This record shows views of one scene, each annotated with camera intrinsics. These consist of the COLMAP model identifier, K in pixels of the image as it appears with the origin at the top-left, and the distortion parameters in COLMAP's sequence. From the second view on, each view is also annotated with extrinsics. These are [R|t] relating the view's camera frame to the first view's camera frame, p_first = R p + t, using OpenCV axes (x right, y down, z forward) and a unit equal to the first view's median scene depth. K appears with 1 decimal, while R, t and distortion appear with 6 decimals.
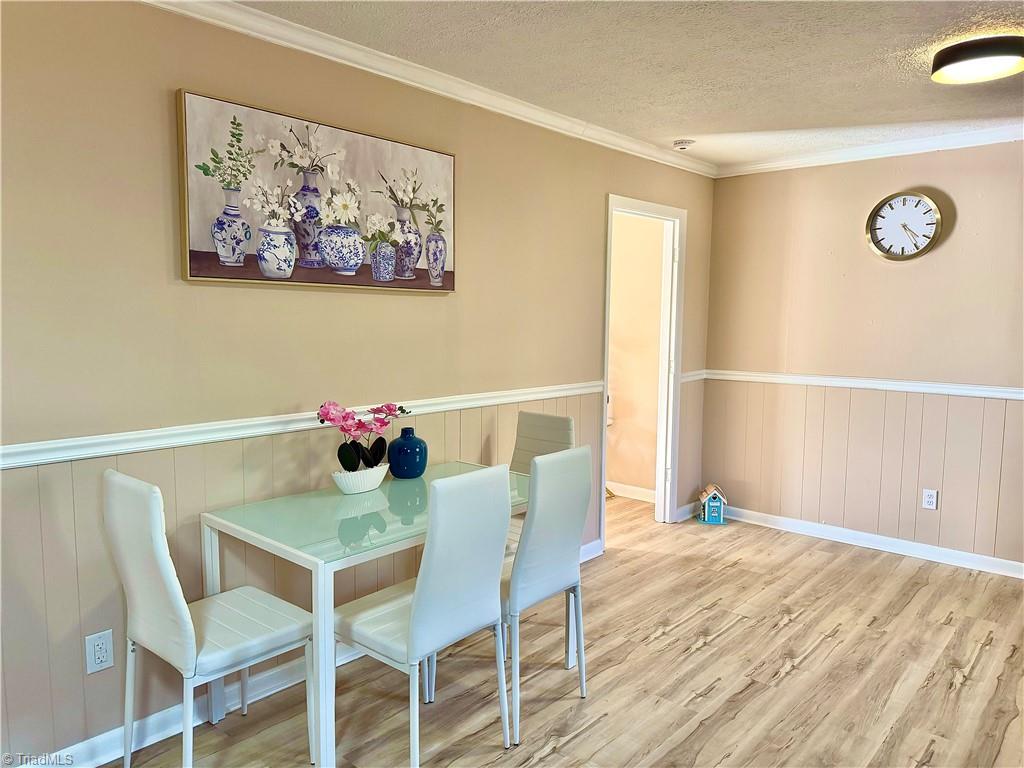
lens RADIAL K [[716.4, 0, 514.3], [0, 716.4, 388.5], [0, 0, 1]] dist [0.075636, -0.102157]
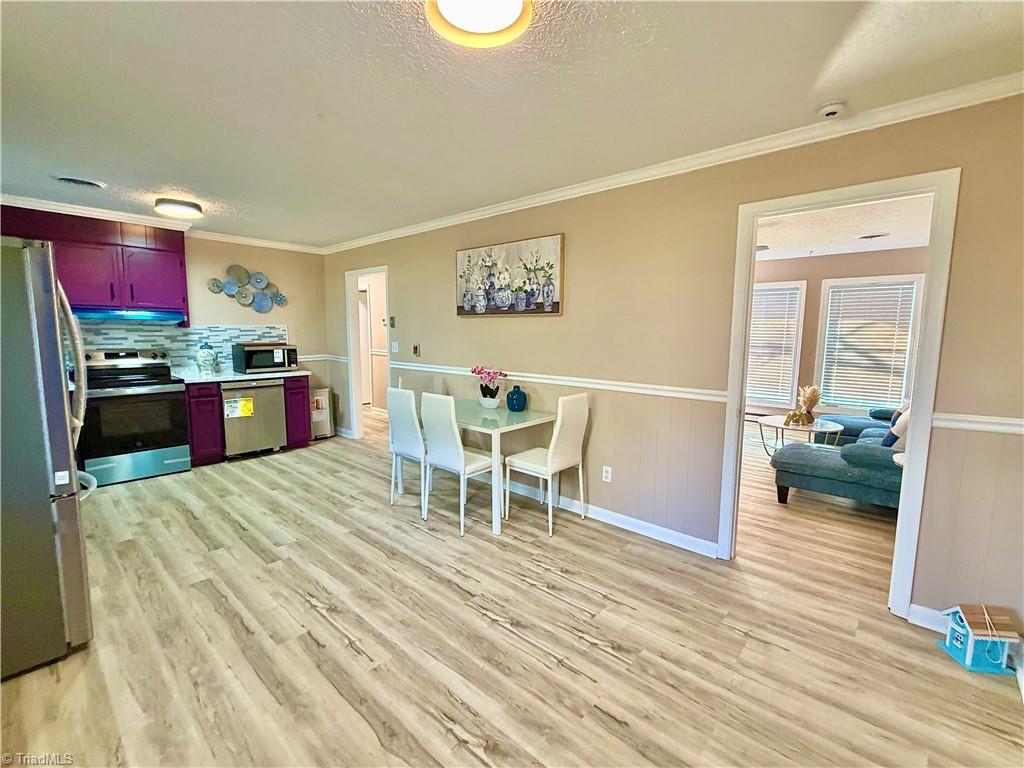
lens RADIAL K [[454.5, 0, 512.6], [0, 454.5, 383.6], [0, 0, 1]] dist [0.007997, -0.001335]
pose [[-0.009511, 0.109341, -0.993959, 1.121258], [-0.106339, 0.988257, 0.109732, -0.088274], [0.994284, 0.106740, 0.002228, 1.017939]]
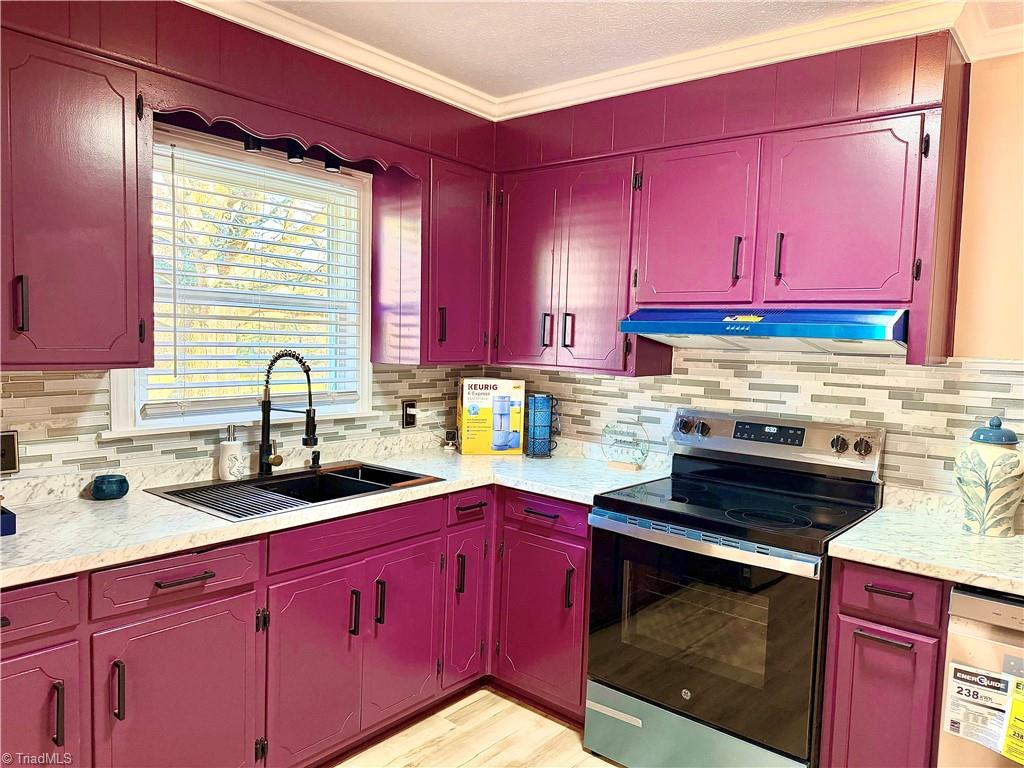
lens RADIAL K [[716.4, 0, 512.6], [0, 716.4, 388.5], [0, 0, 1]] dist [0.075636, -0.102157]
pose [[-0.998495, -0.037974, -0.039569, -0.053811], [-0.044076, 0.984980, 0.166946, -0.066080], [0.032635, 0.168438, -0.985172, 0.579441]]
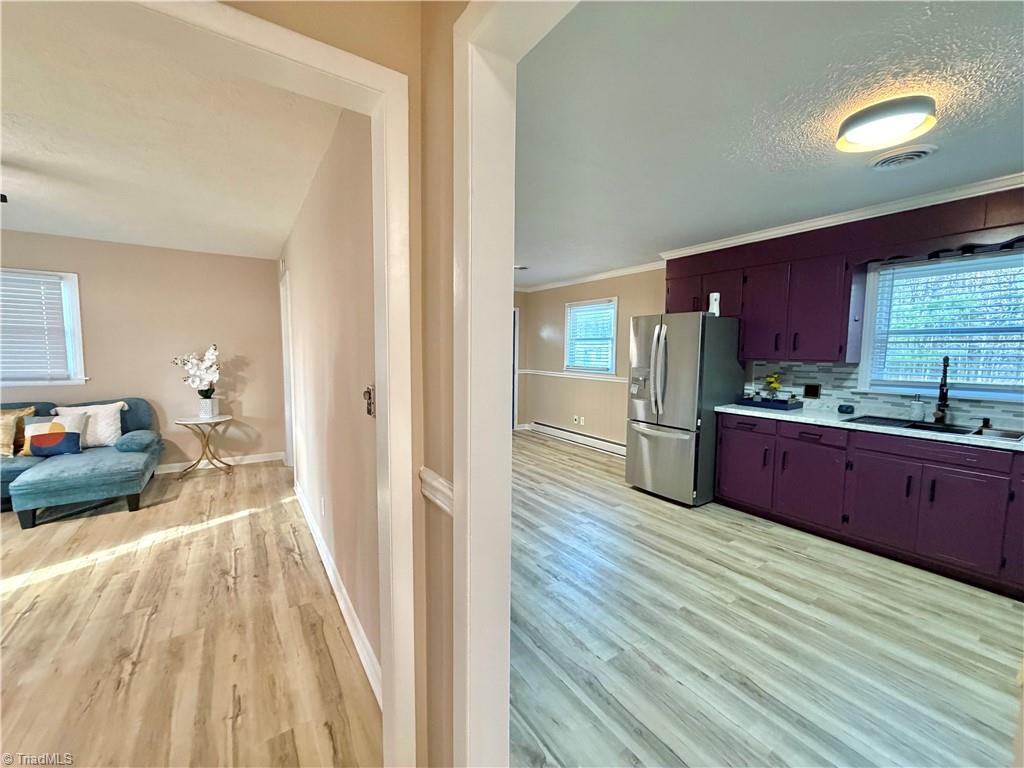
lens RADIAL K [[407.3, 0, 508.1], [0, 407.3, 385.1], [0, 0, 1]] dist [0.002166, 0.000000]
pose [[0.256872, -0.089349, 0.962306, -0.993469], [0.088074, 0.993738, 0.068758, -0.043226], [-0.962424, 0.067092, 0.263133, 0.427516]]
